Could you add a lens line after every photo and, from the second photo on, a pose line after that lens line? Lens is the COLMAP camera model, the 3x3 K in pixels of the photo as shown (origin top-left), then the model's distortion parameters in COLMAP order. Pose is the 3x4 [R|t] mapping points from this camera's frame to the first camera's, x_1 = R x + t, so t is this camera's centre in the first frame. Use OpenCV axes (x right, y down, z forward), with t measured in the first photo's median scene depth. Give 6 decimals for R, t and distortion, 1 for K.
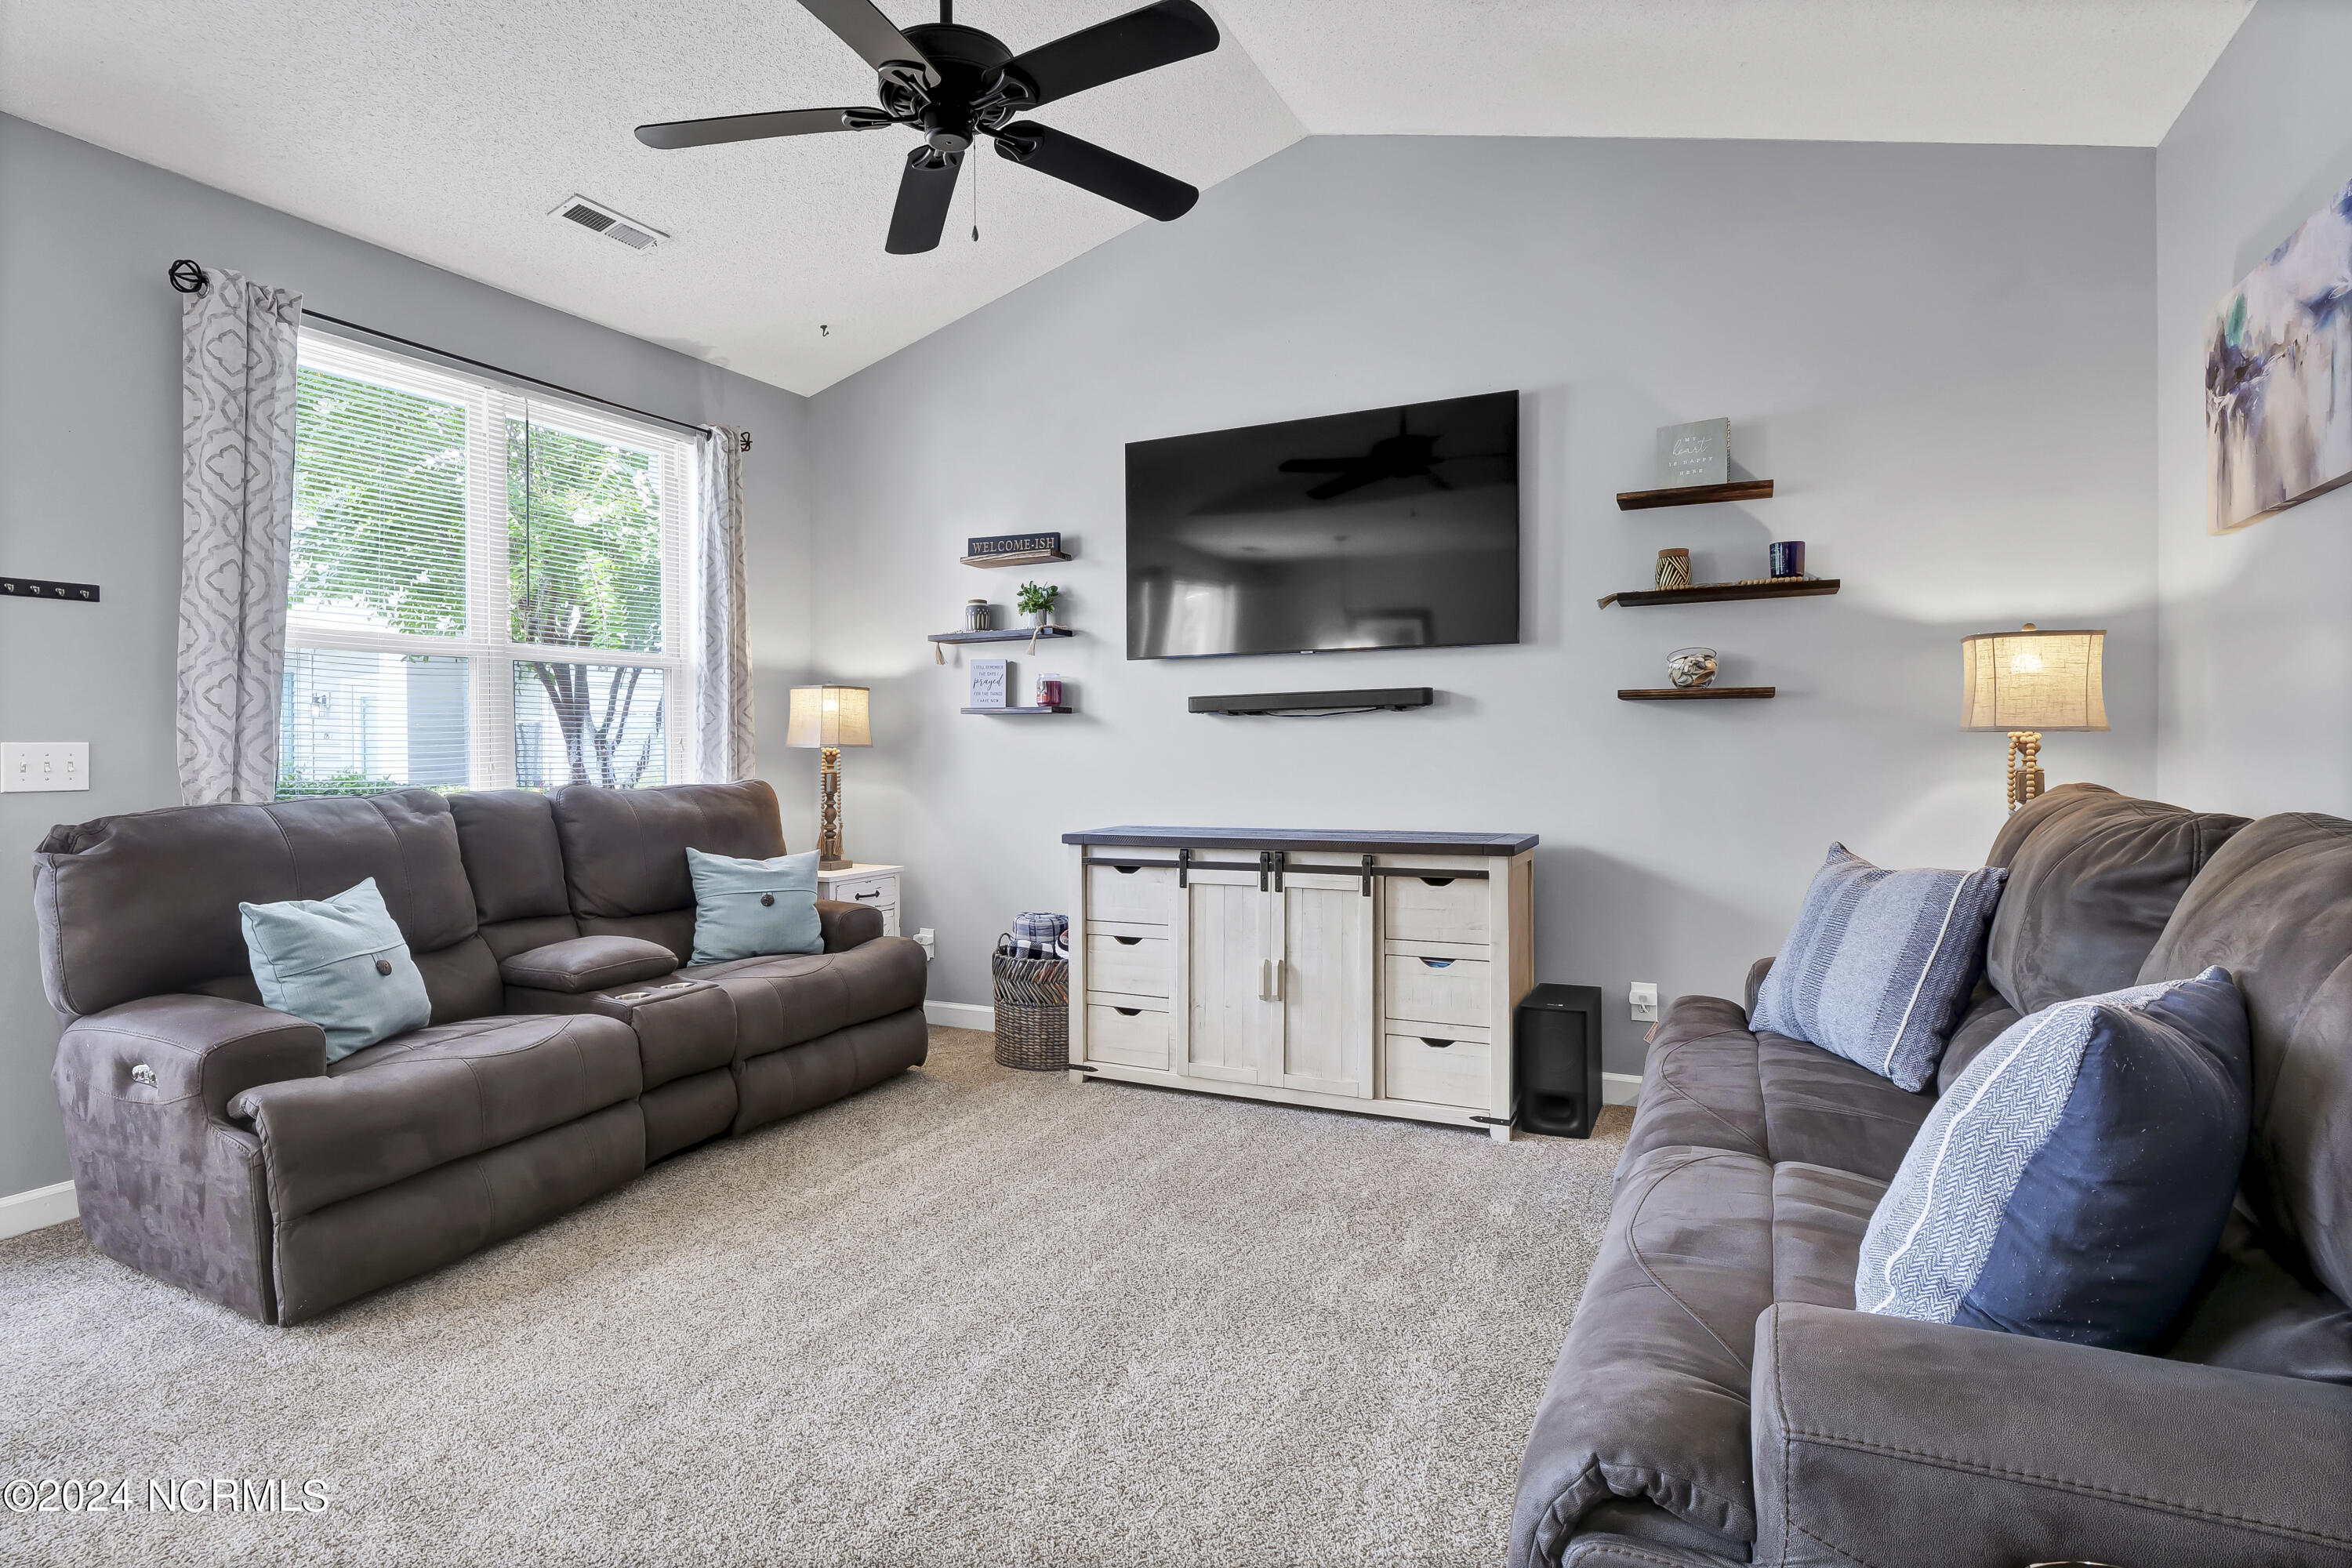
lens RADIAL K [[1198.6, 0, 1170.3], [0, 1198.6, 761.4], [0, 0, 1]] dist [-0.015353, 0.000258]
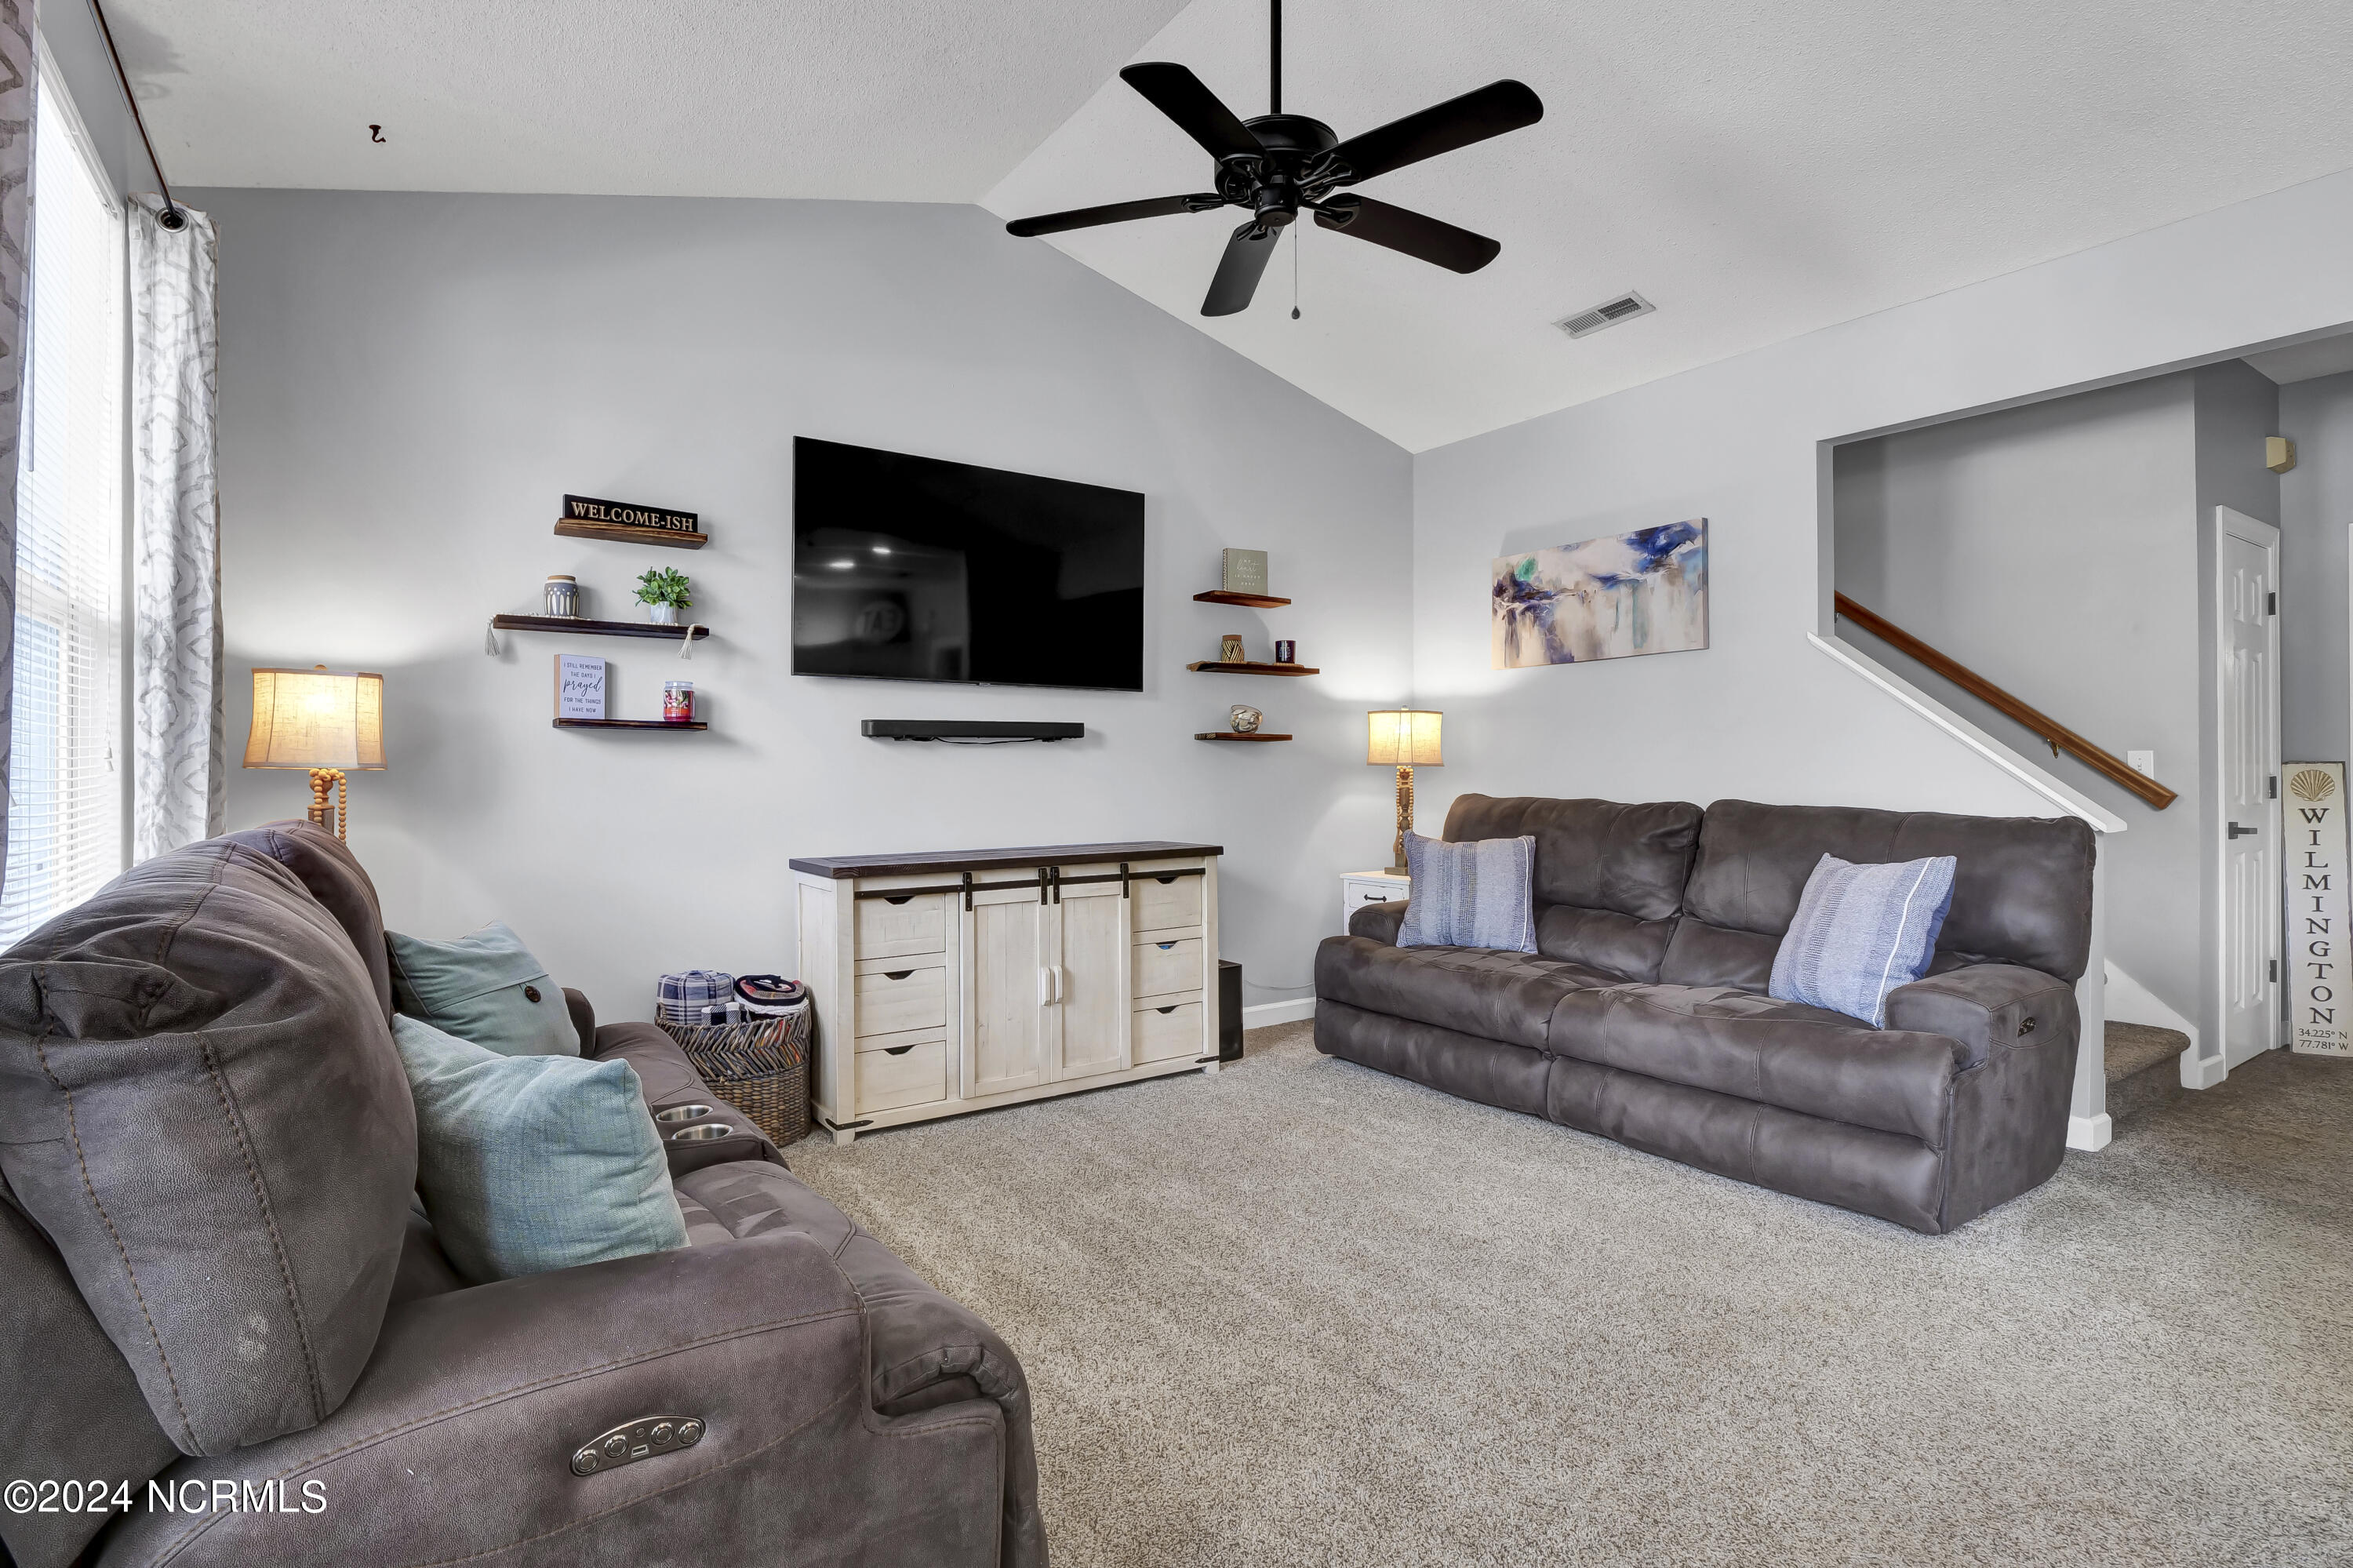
lens RADIAL K [[1153.2, 0, 1181.1], [0, 1153.2, 778.7], [0, 0, 1]] dist [-0.002593, -0.011640]
pose [[0.467091, 0.002878, 0.884205, -0.790946], [0.010245, 0.999910, -0.008667, 0.004527], [-0.884150, 0.013107, 0.467019, 0.400872]]
